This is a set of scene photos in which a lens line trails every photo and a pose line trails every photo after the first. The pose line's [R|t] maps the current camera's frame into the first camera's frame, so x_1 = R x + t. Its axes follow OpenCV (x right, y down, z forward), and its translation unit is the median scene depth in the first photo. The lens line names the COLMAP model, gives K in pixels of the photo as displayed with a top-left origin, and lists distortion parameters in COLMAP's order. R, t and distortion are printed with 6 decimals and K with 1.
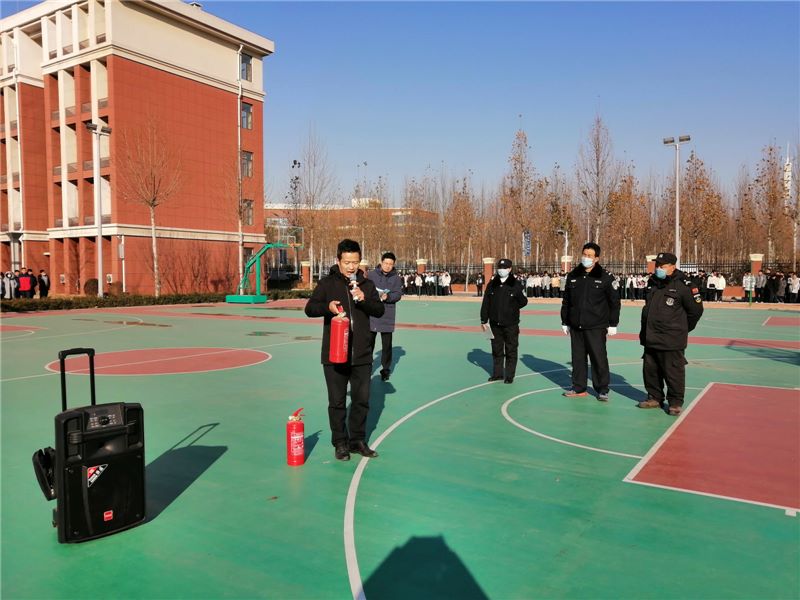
lens RADIAL K [[627.3, 0, 401.8], [0, 627.3, 303.3], [0, 0, 1]] dist [-0.015923, 0.055930]
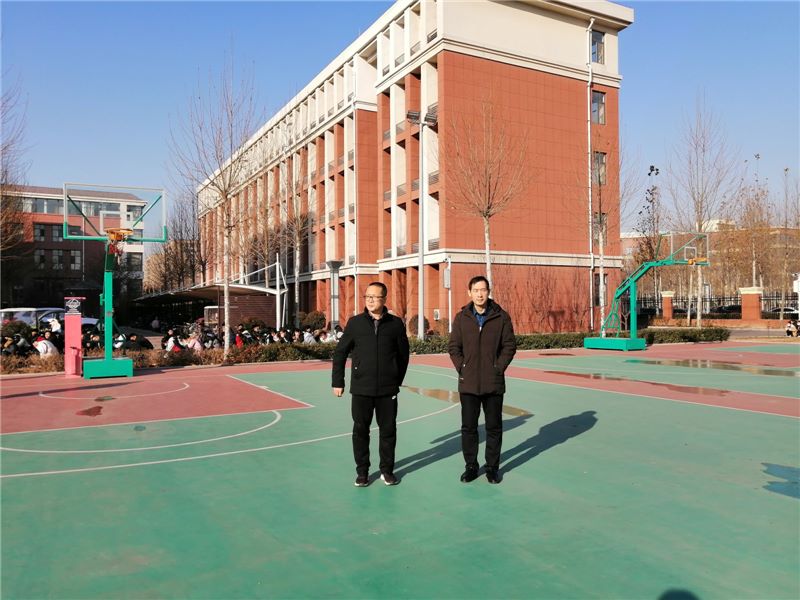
lens RADIAL K [[627.3, 0, 401.8], [0, 627.3, 303.3], [0, 0, 1]] dist [-0.015923, 0.055930]
pose [[0.874338, -0.014411, -0.485104, -0.096912], [-0.013374, 0.998464, -0.053767, -0.008802], [0.485134, 0.053499, 0.872802, 0.235229]]
